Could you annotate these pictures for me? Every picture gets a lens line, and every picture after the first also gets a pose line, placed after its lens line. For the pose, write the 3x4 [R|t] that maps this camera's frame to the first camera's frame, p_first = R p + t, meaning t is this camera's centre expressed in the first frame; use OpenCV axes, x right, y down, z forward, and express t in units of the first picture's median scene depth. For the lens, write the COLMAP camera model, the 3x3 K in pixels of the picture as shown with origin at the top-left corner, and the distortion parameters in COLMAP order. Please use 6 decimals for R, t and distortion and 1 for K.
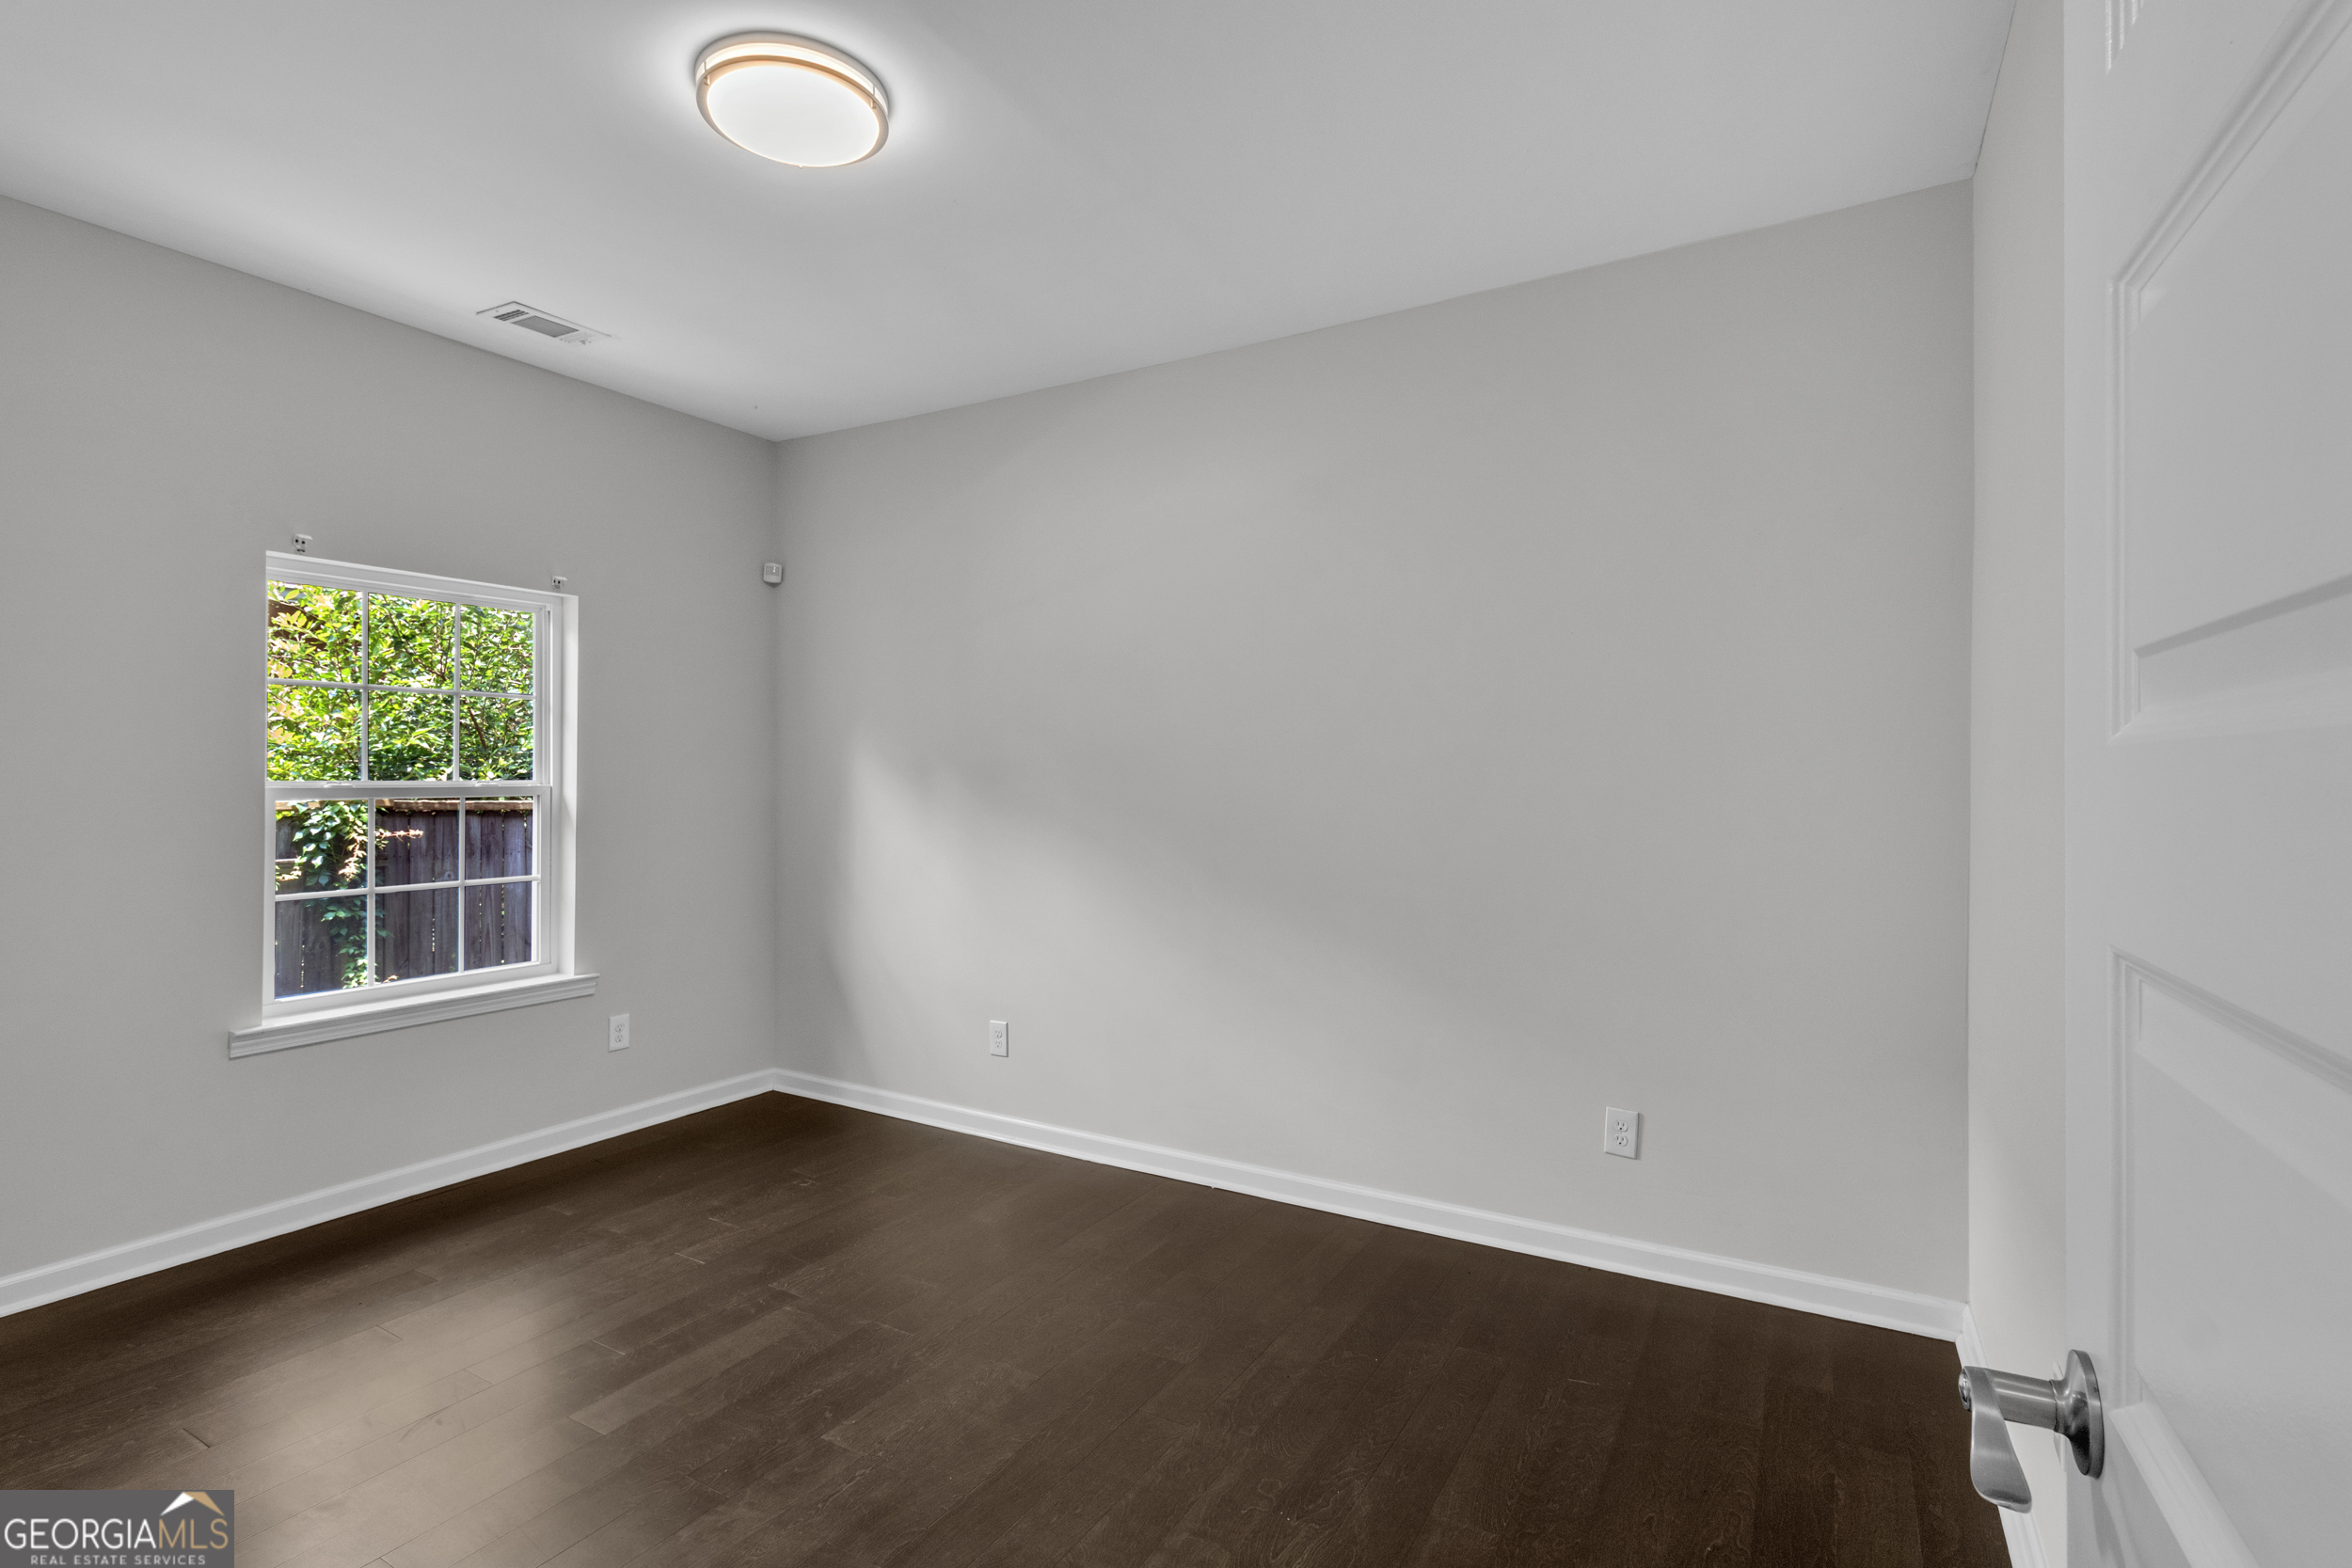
lens RADIAL K [[1137.2, 0, 1176.0], [0, 1137.2, 784.0], [0, 0, 1]] dist [0.030050, 0.000042]
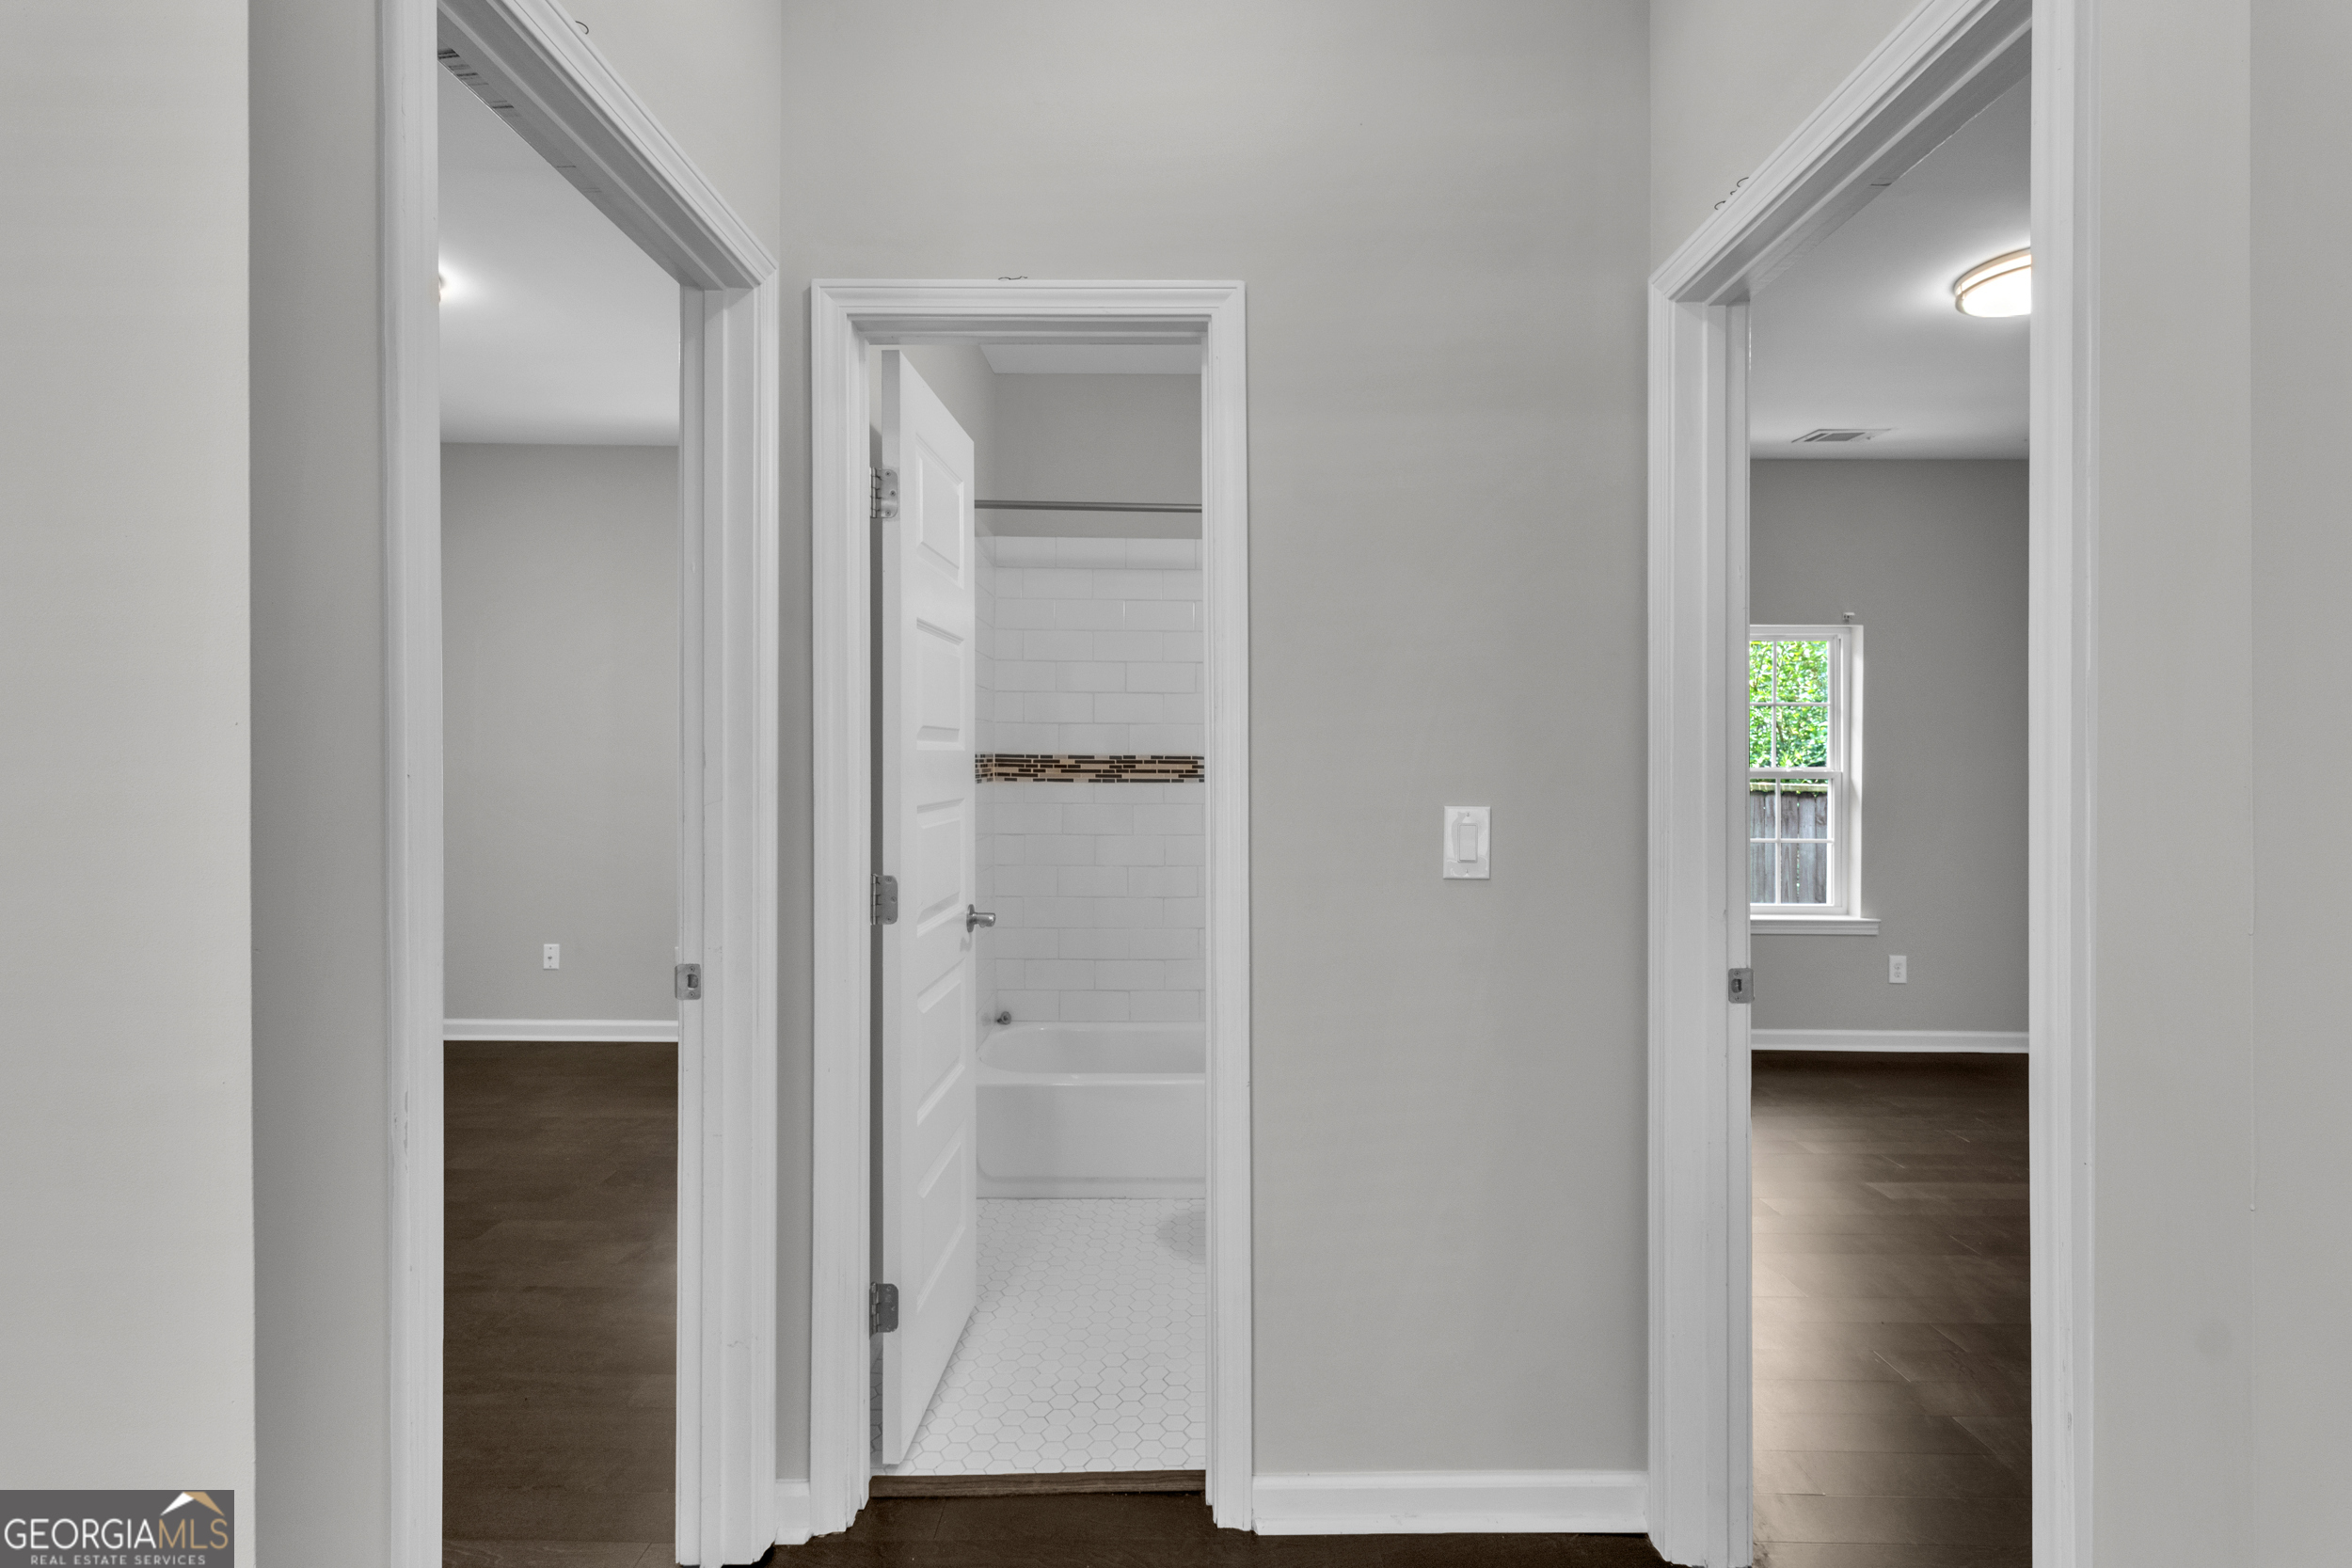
lens RADIAL K [[1104.7, 0, 1176.2], [0, 1104.7, 747.9], [0, 0, 1]] dist [0.001776, 0.000153]
pose [[0.514863, -0.009738, -0.857217, 0.152920], [-0.008444, 0.999829, -0.016430, 0.001847], [0.857231, 0.015697, 0.514693, -0.313993]]
